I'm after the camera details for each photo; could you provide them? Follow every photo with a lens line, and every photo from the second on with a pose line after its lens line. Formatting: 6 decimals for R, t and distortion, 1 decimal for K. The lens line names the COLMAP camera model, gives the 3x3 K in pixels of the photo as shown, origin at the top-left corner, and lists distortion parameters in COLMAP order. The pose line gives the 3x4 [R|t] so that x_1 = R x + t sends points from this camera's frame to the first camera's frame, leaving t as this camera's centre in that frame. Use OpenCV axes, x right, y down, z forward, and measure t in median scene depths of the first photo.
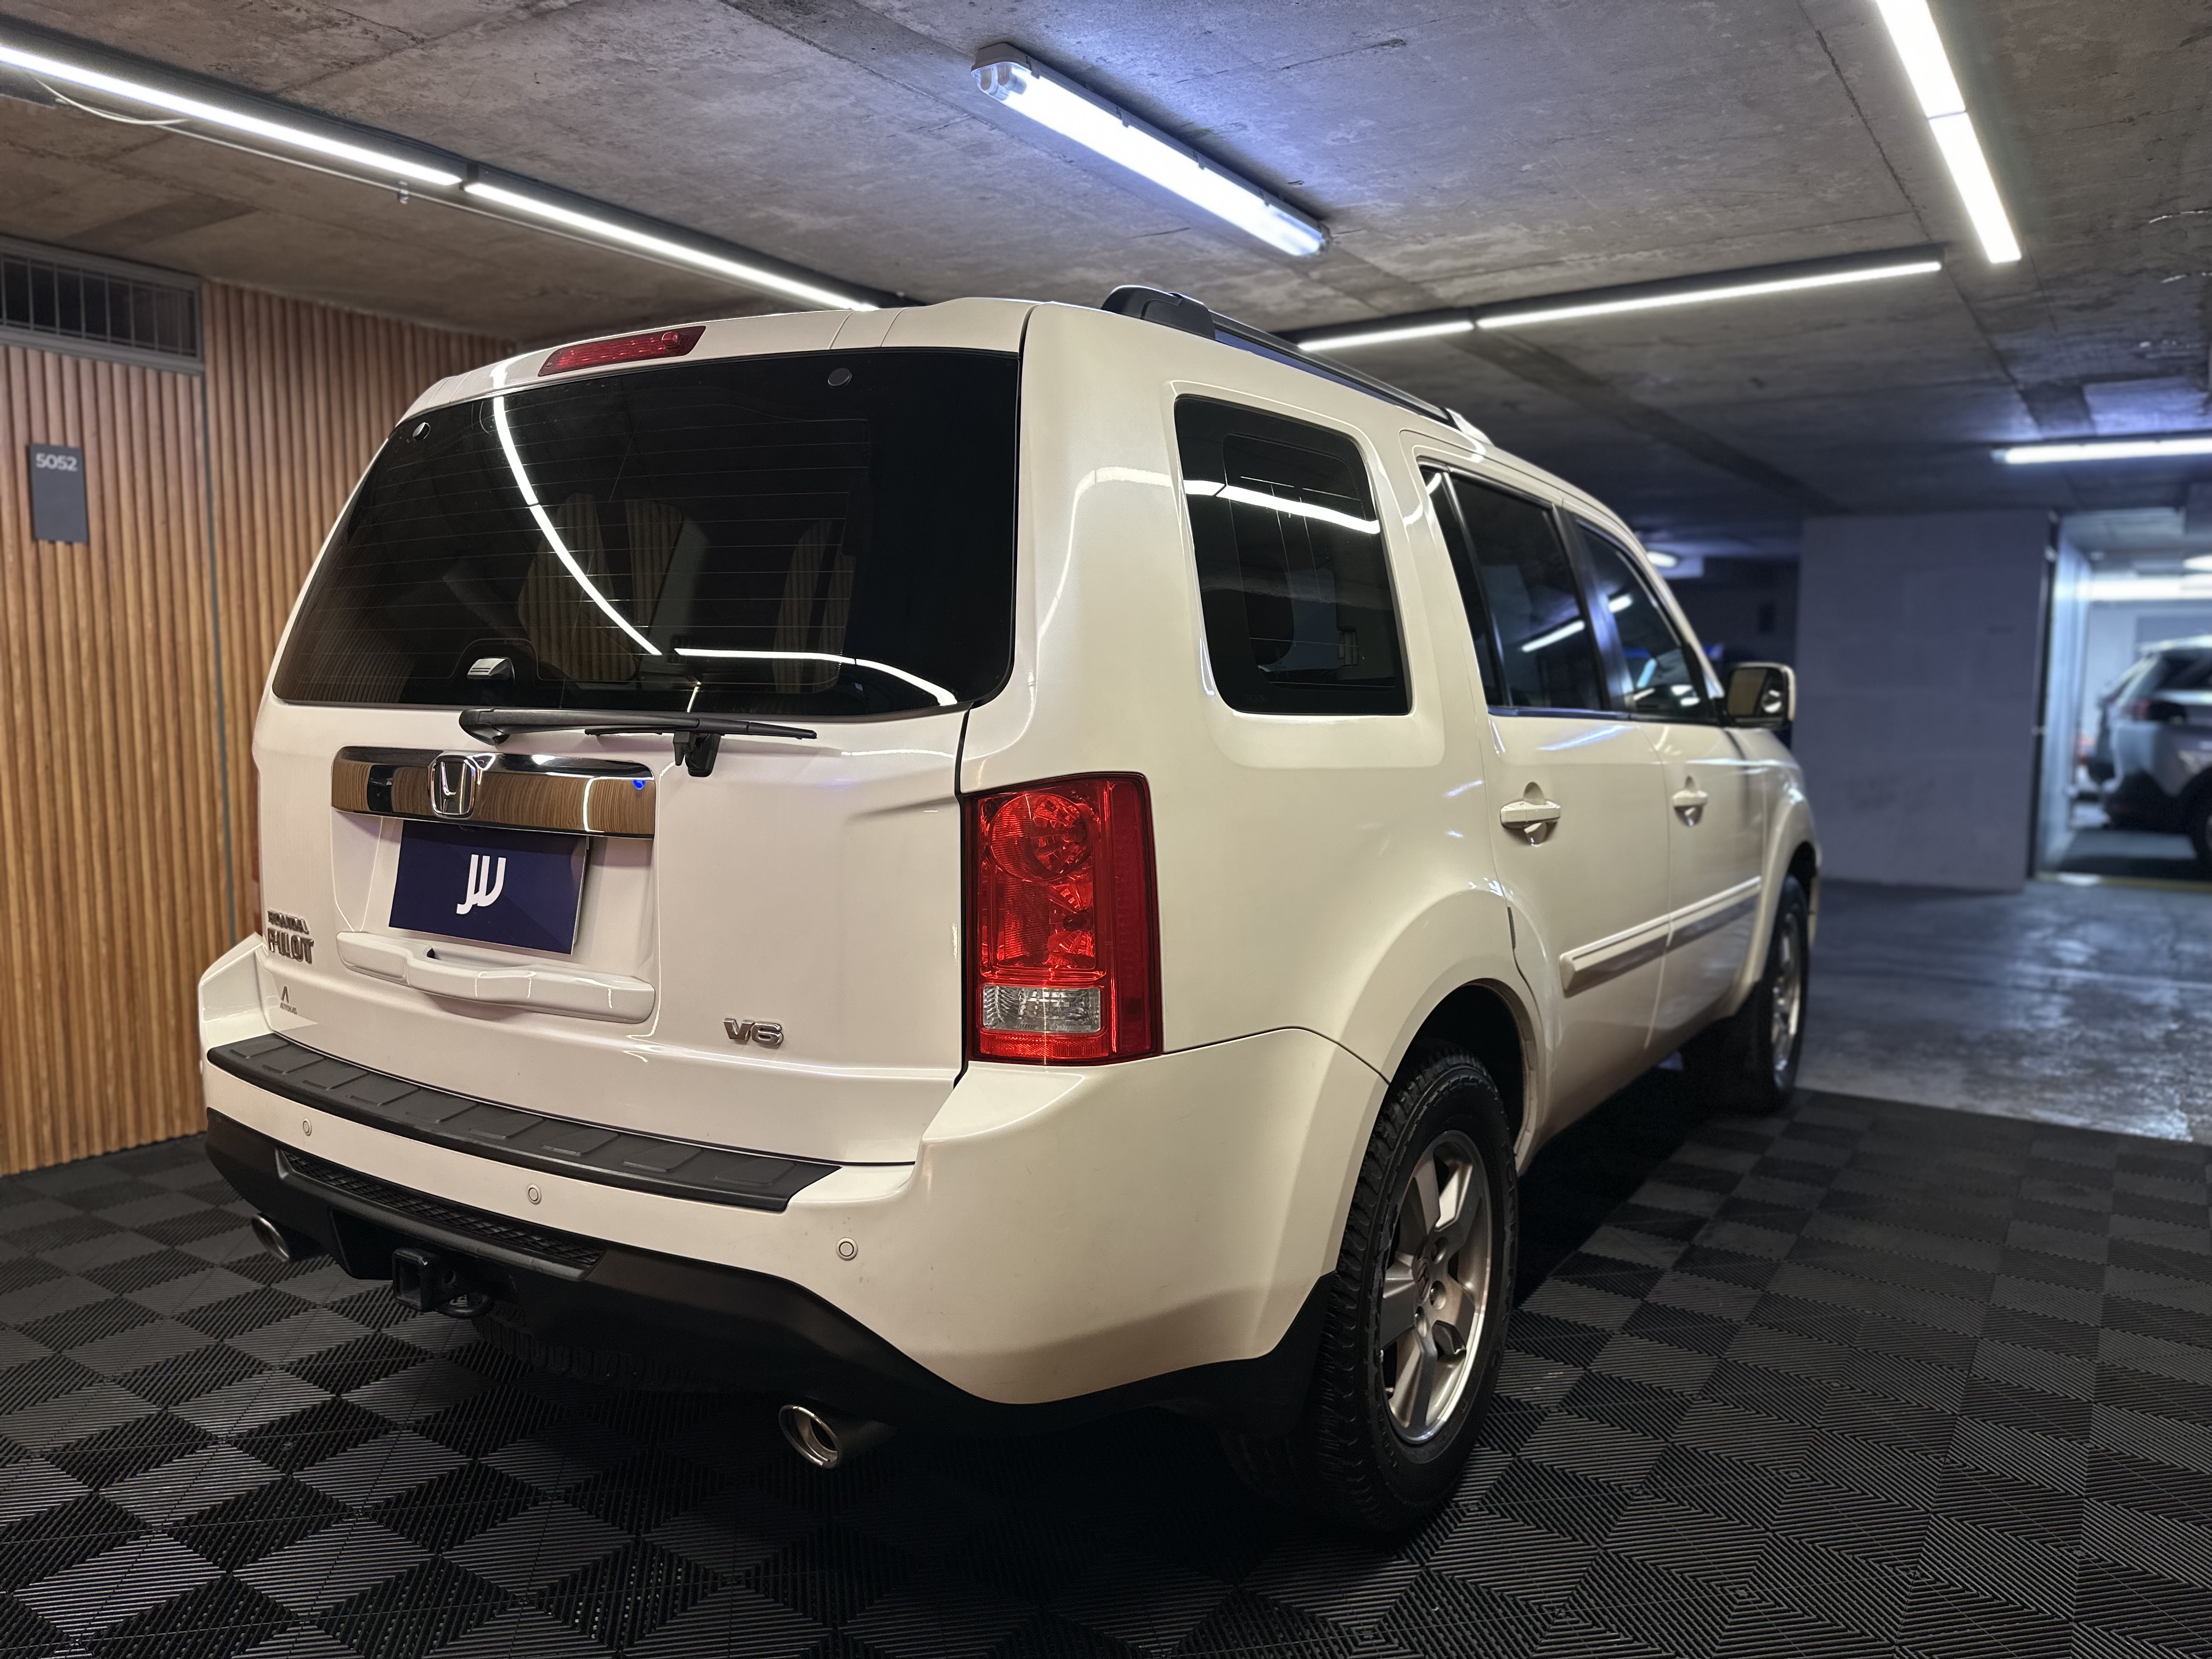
lens RADIAL K [[1572.5, 0, 1110.5], [0, 1572.5, 830.9], [0, 0, 1]] dist [0.026620, -0.024944]
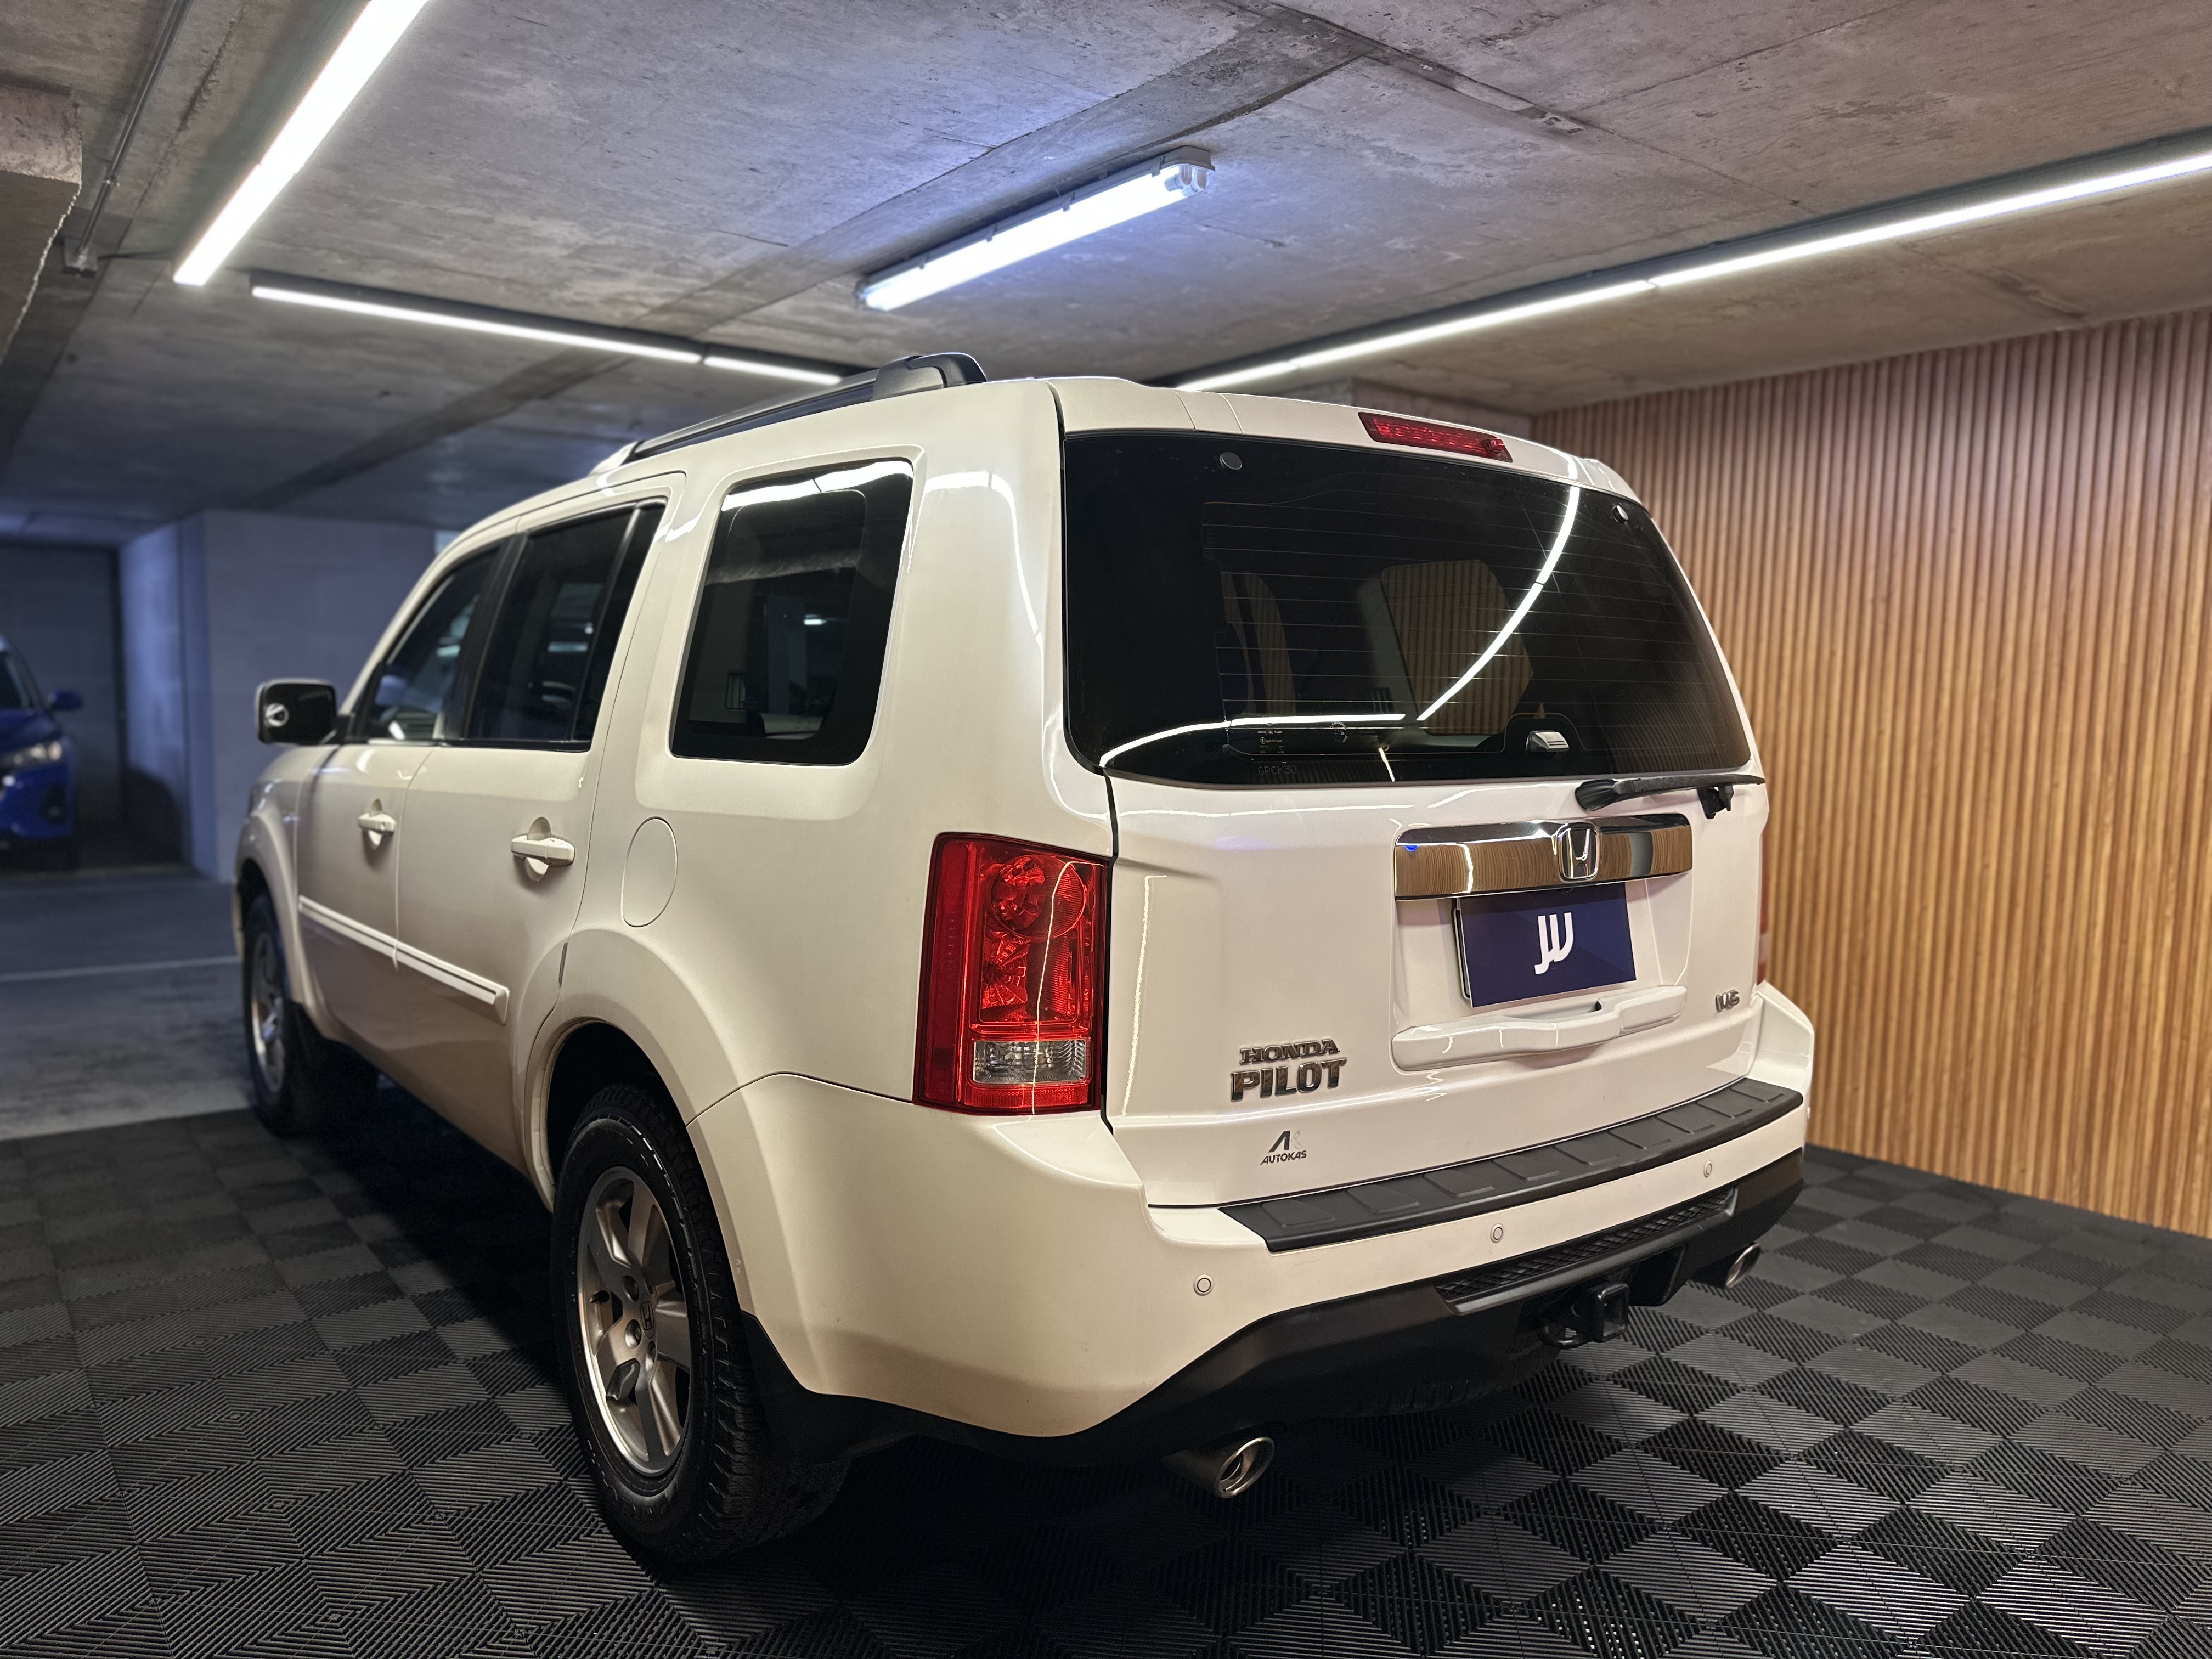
lens RADIAL K [[1572.5, 0, 1119.6], [0, 1572.5, 827.5], [0, 0, 1]] dist [0.026620, -0.024944]
pose [[0.320851, -0.081779, 0.943593, -1.488047], [0.074187, 0.995374, 0.061040, -0.129409], [-0.944220, 0.050418, 0.325434, 0.922775]]
